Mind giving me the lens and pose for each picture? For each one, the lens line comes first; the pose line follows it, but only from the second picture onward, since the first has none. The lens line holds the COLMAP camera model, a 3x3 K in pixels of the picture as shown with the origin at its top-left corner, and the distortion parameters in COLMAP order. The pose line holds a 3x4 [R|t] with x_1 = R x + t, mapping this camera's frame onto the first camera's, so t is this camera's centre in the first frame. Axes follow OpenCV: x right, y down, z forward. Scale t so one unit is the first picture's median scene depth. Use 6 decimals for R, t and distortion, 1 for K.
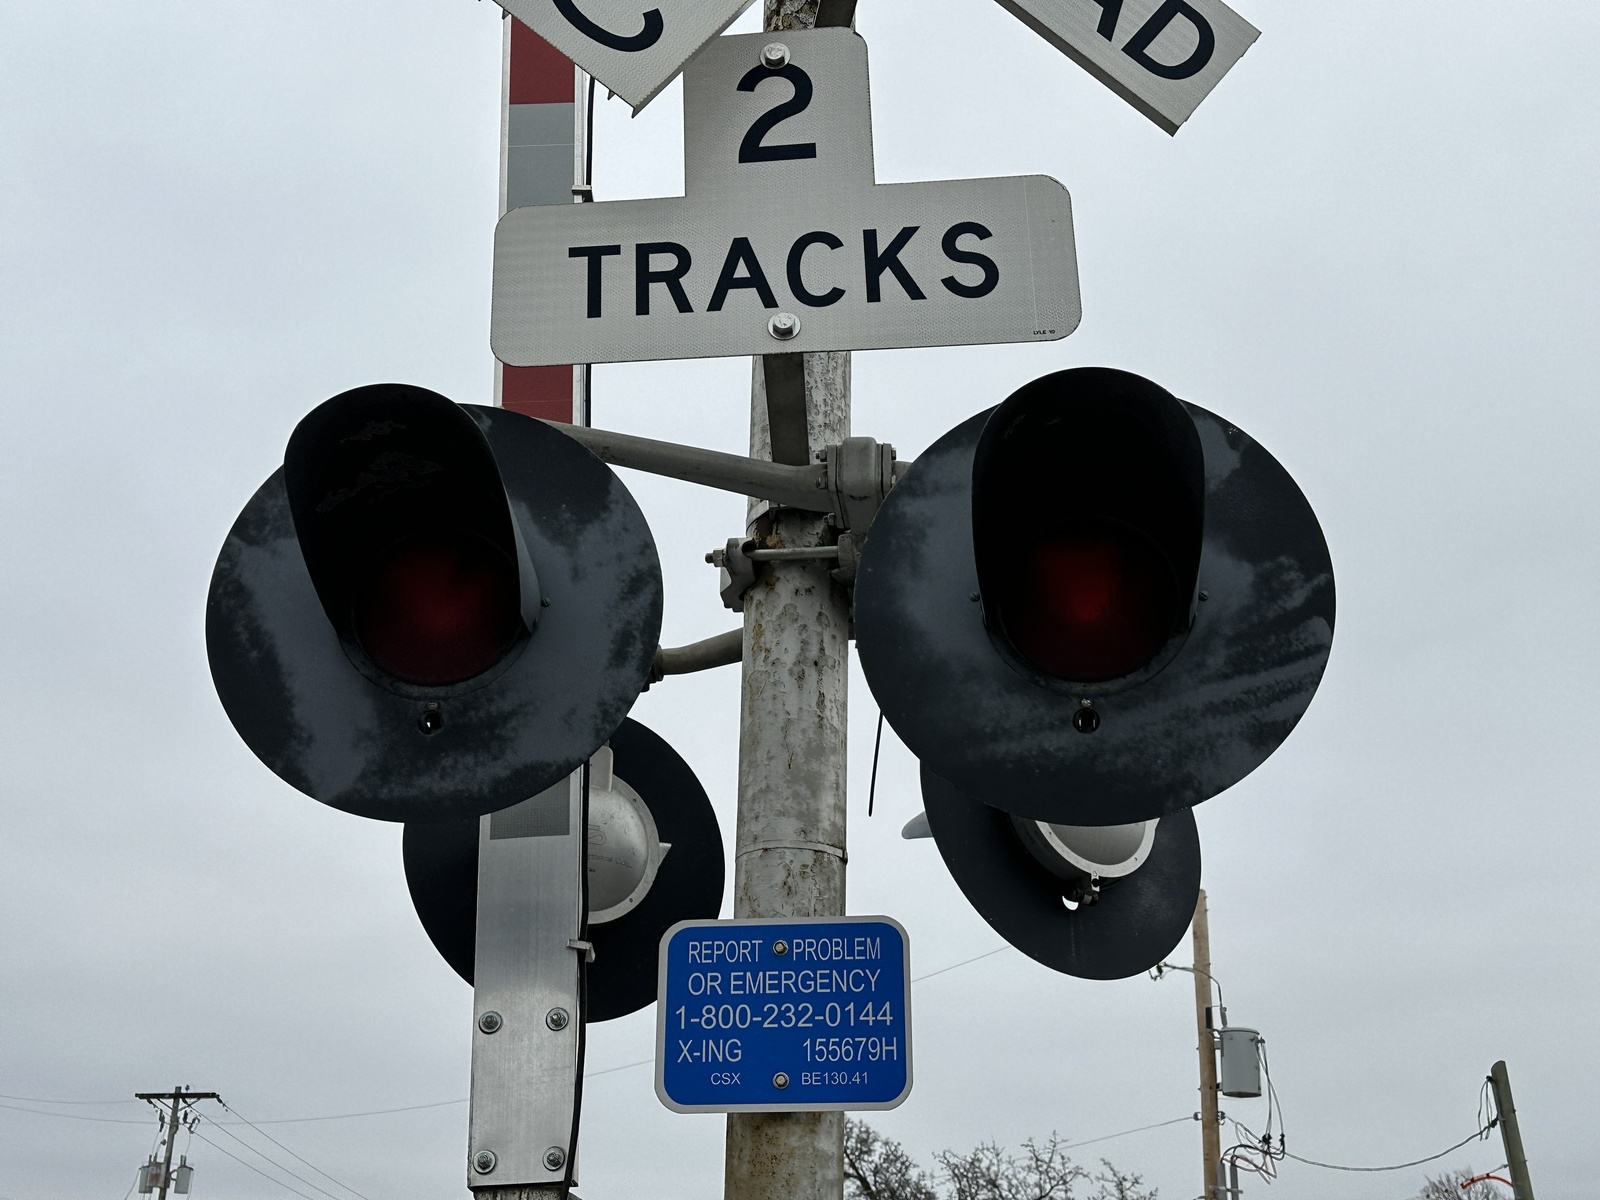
lens RADIAL K [[2037.6, 0, 787.3], [0, 2037.6, 568.9], [0, 0, 1]] dist [0.090326, 0.000000]
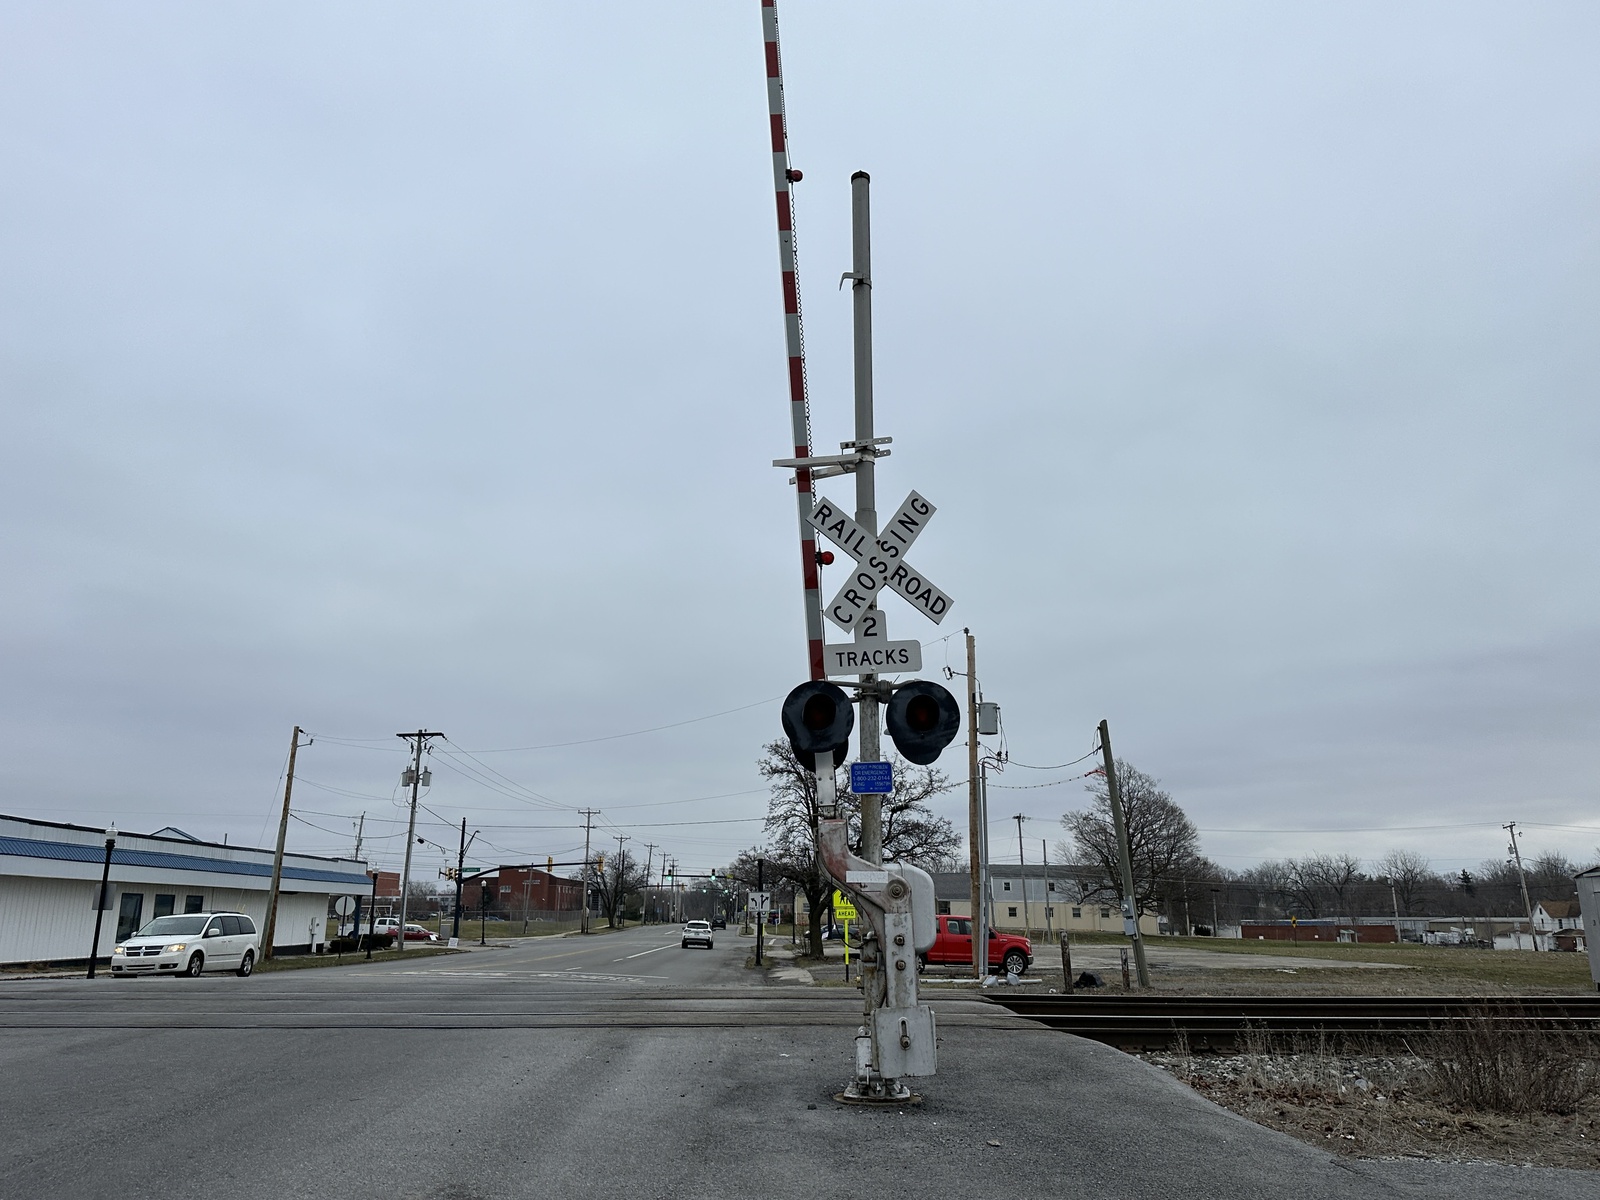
lens RADIAL K [[1220.2, 0, 800.8], [0, 1220.2, 609.0], [0, 0, 1]] dist [0.145122, -0.065533]
pose [[0.998657, -0.010484, 0.050743, -0.183373], [0.002315, 0.987365, 0.158444, -0.400565], [-0.051763, -0.158114, 0.986063, -1.168737]]
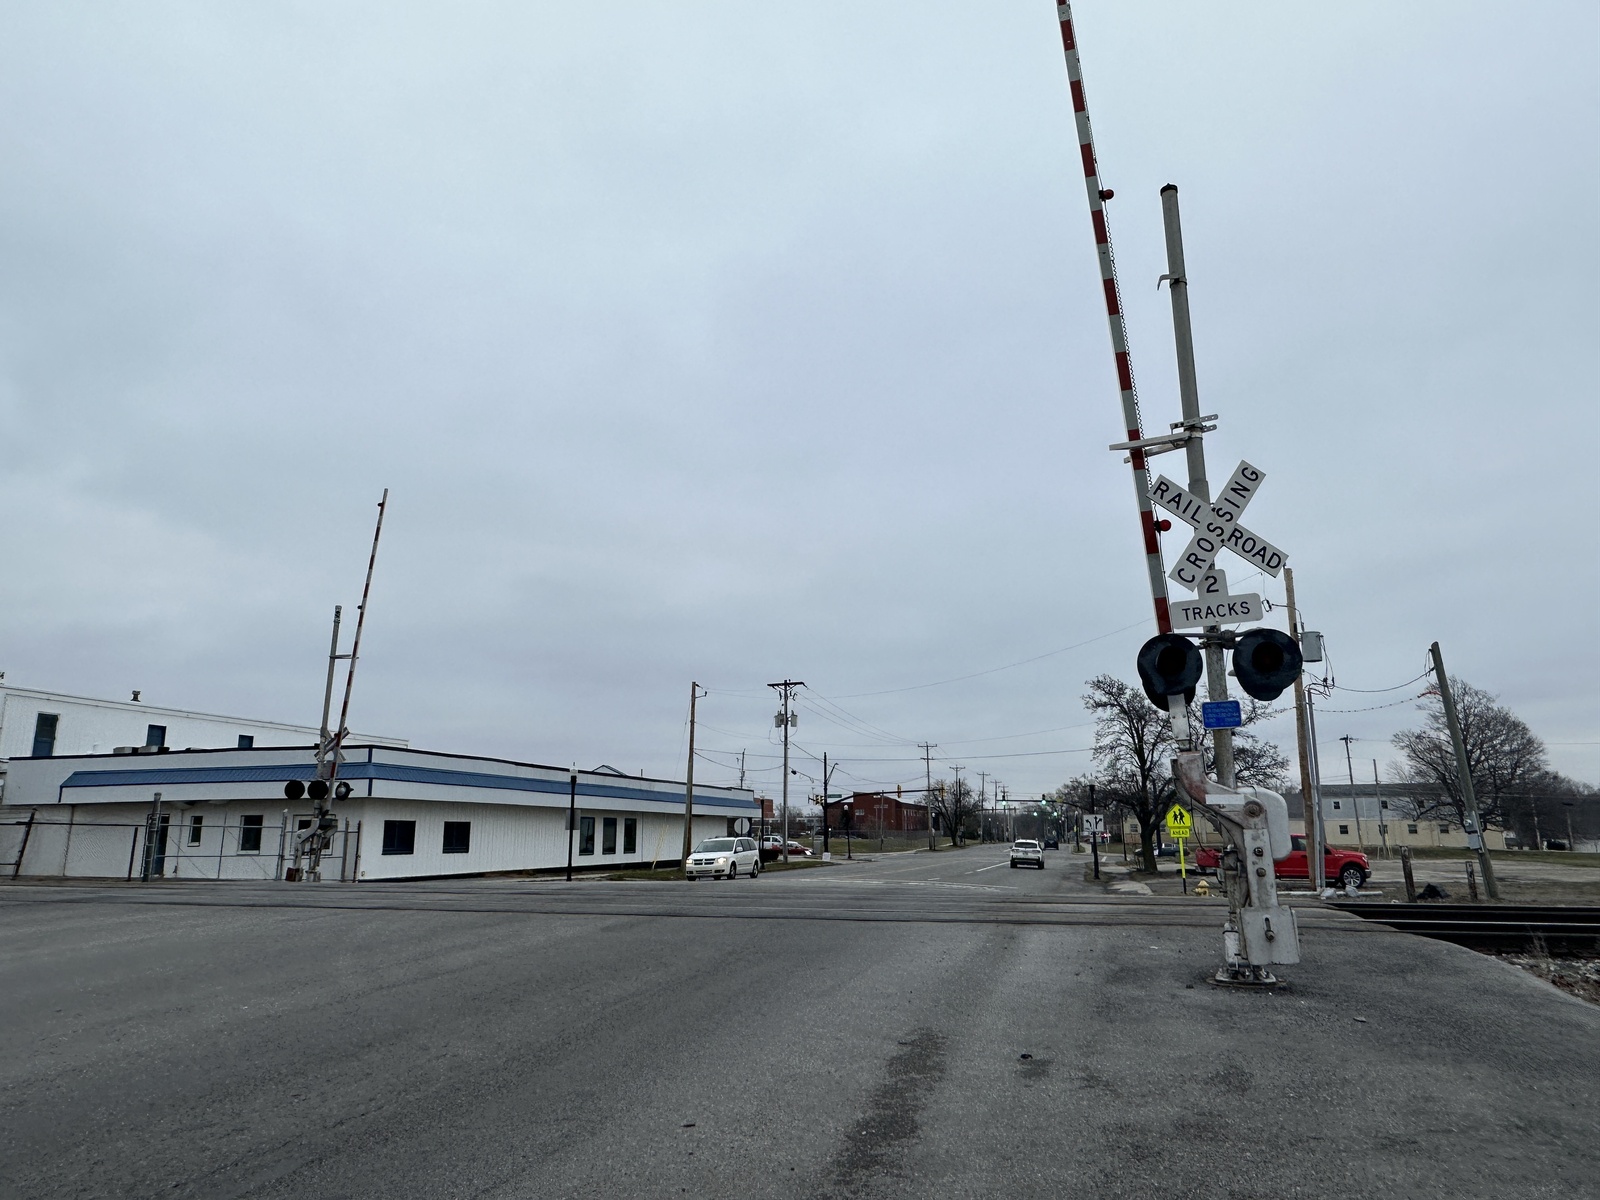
lens RADIAL K [[1103.7, 0, 792.9], [0, 1103.7, 593.6], [0, 0, 1]] dist [0.008972, 0.016364]
pose [[0.970809, -0.080376, -0.225986, -0.253145], [0.120223, 0.978342, 0.168500, -0.470679], [0.207548, -0.190750, 0.959447, -1.342533]]
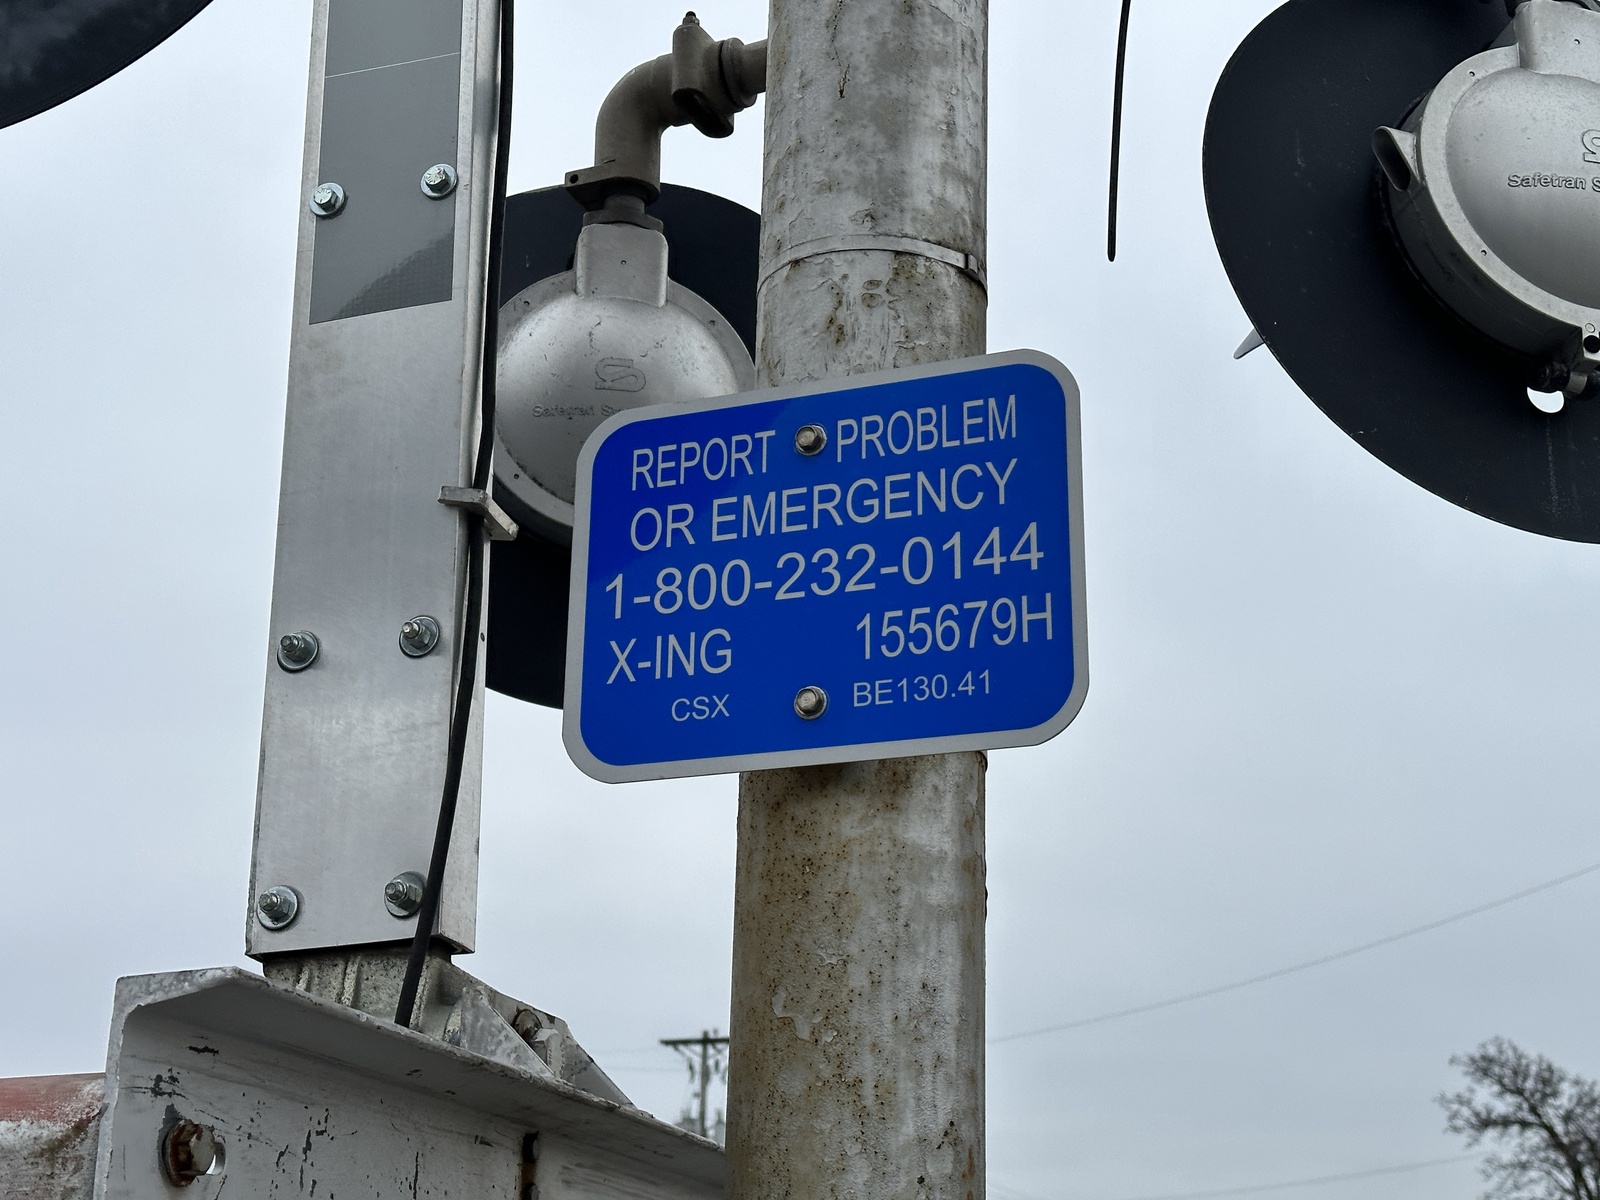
lens RADIAL K [[2424.0, 0, 749.6], [0, 2424.0, 610.2], [0, 0, 1]] dist [0.076810, 0.000000]
pose [[0.959466, -0.079057, -0.270509, 0.131906], [0.098217, 0.993472, 0.058022, 0.191785], [0.264156, -0.082239, 0.960967, 0.459333]]
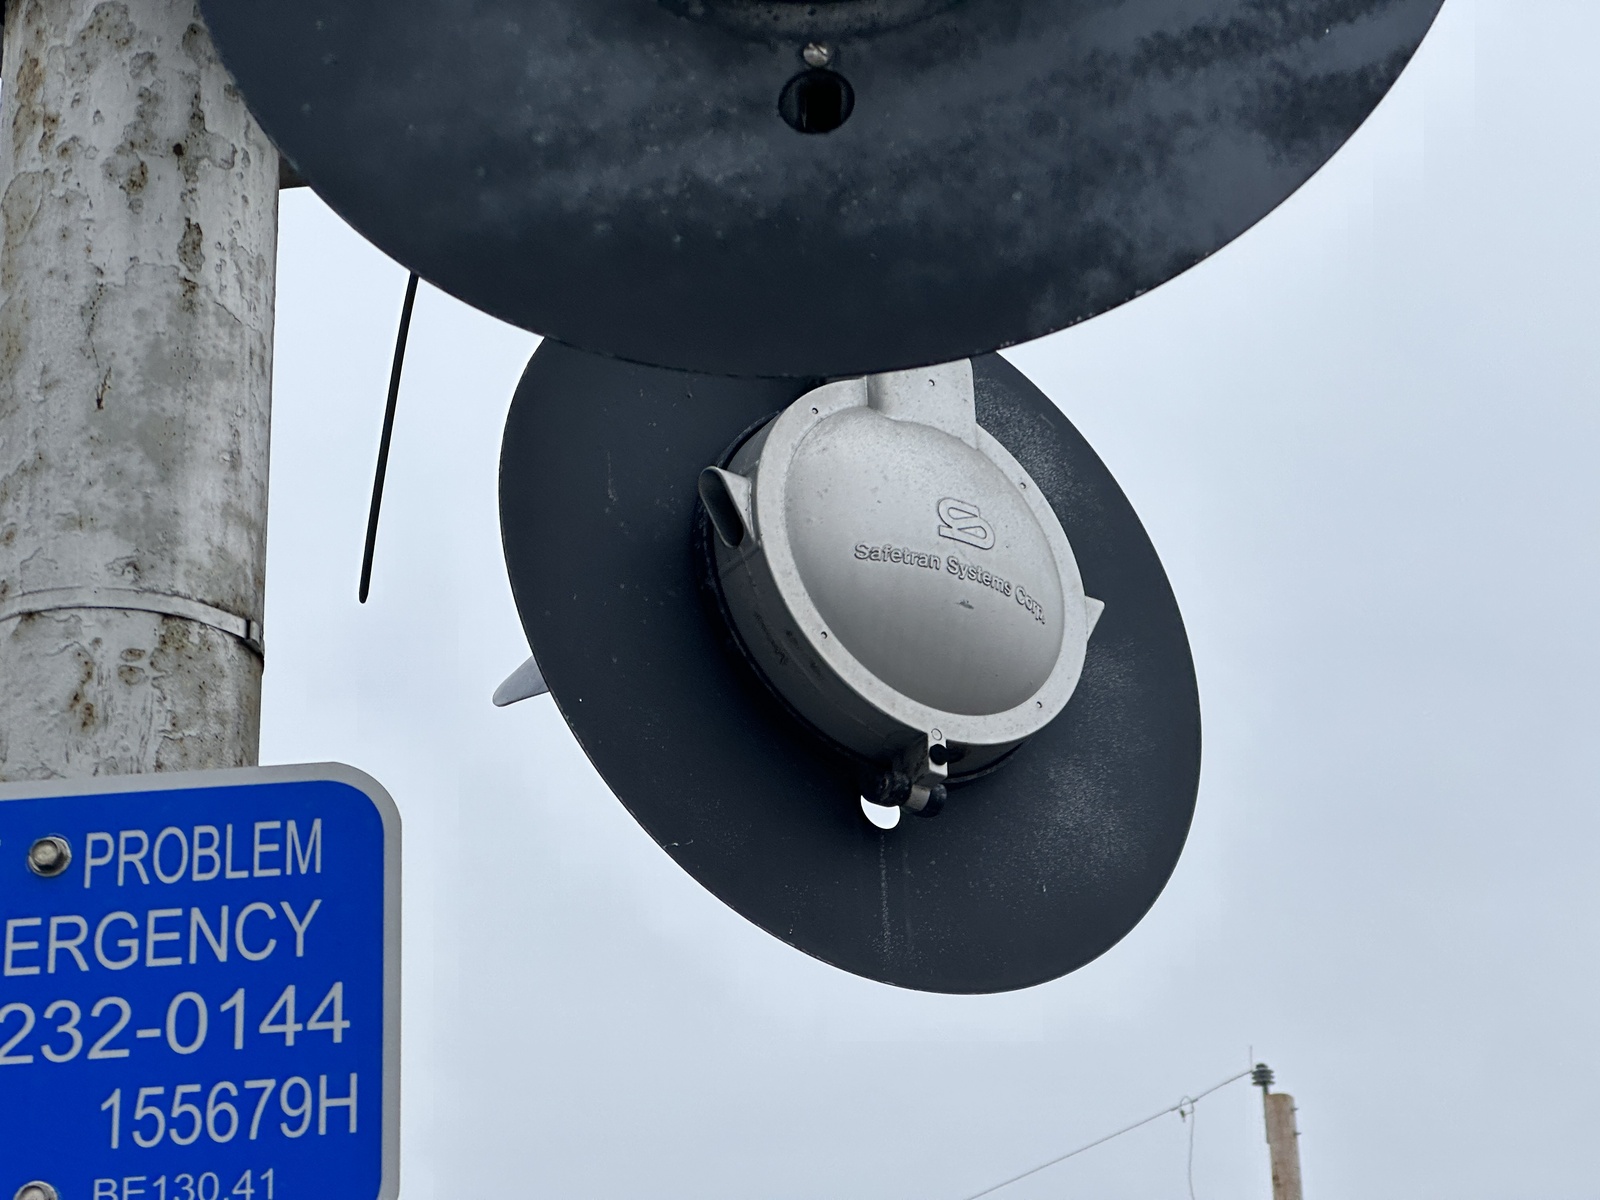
lens RADIAL K [[3711.6, 0, 820.5], [0, 3711.6, 540.5], [0, 0, 1]] dist [0.246833, 0.000000]
pose [[0.997066, -0.018198, 0.074356, 0.086492], [0.019171, 0.999739, -0.012390, 0.140477], [-0.074111, 0.013779, 0.997155, 0.315183]]
